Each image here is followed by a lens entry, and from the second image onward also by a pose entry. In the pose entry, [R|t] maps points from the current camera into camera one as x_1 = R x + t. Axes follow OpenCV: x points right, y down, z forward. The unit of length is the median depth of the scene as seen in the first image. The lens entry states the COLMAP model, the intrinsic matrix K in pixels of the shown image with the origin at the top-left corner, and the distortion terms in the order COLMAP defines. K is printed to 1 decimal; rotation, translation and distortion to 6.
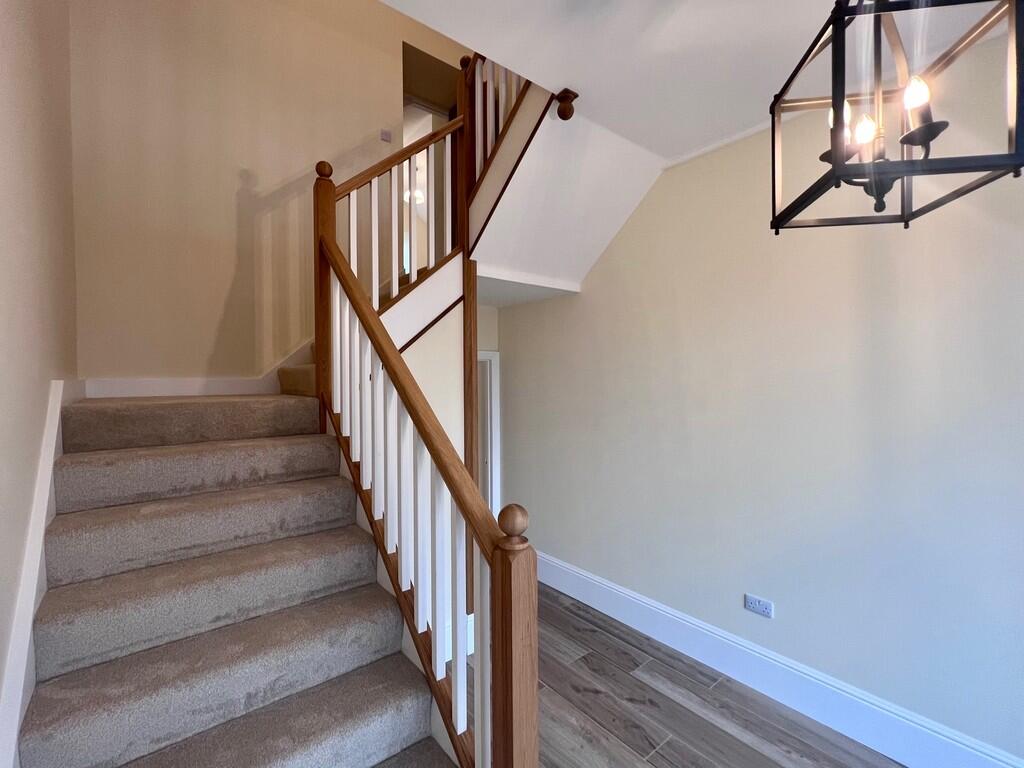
lens RADIAL K [[452.4, 0, 511.5], [0, 452.4, 382.4], [0, 0, 1]] dist [-0.000057, 0.000073]
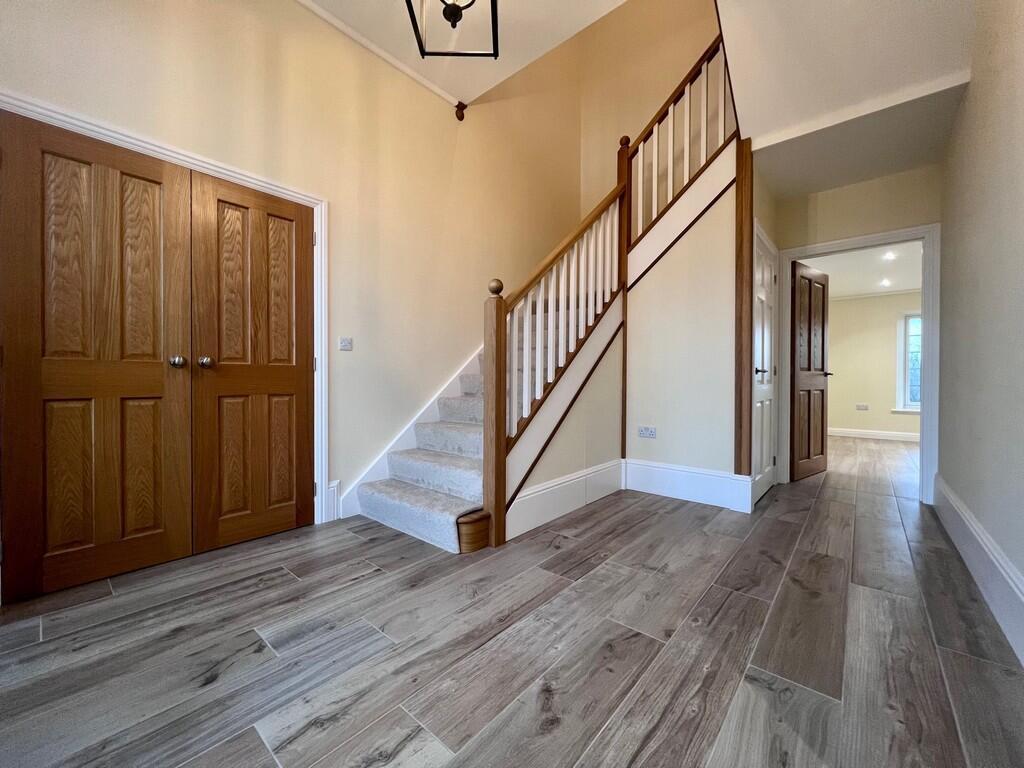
lens RADIAL K [[408.7, 0, 509.5], [0, 408.7, 381.9], [0, 0, 1]] dist [0.001105, -0.000614]
pose [[0.173651, 0.010782, -0.984748, 0.795485], [-0.003388, 0.999941, 0.010351, 0.297525], [0.984801, 0.001539, 0.173678, 0.319226]]
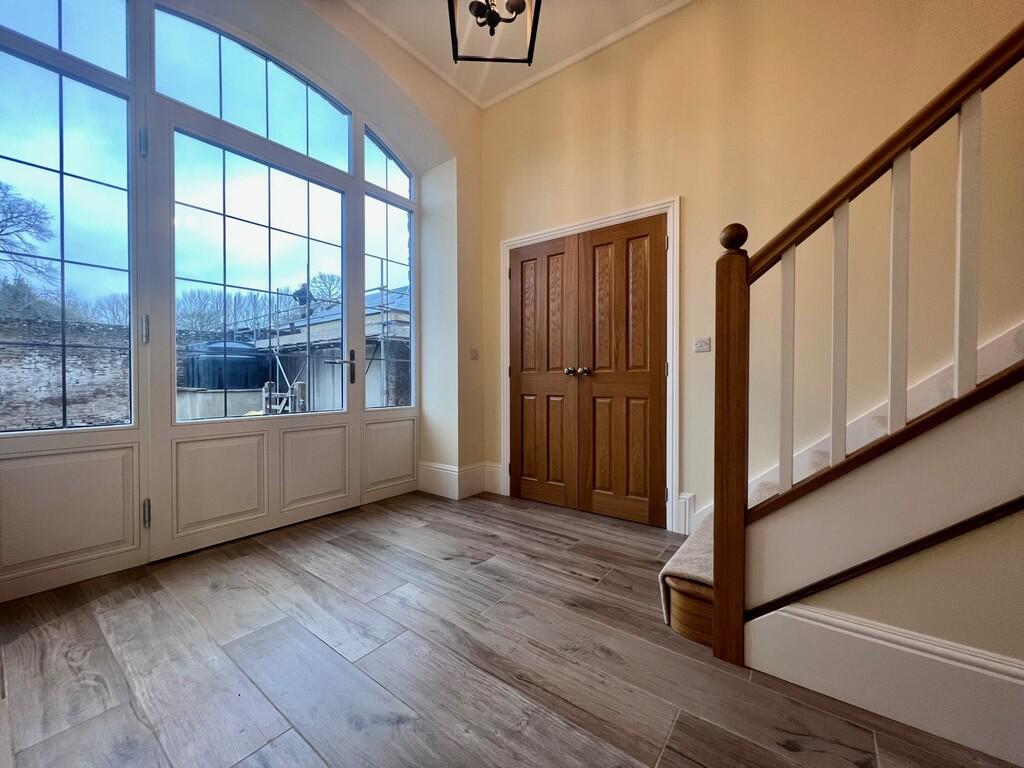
lens RADIAL K [[408.7, 0, 514.3], [0, 408.7, 382.5], [0, 0, 1]] dist [0.001105, -0.000614]
pose [[-0.970755, 0.008941, -0.239907, 0.373708], [0.006519, 0.999919, 0.010886, 0.286831], [0.239985, 0.009004, -0.970735, 0.842497]]
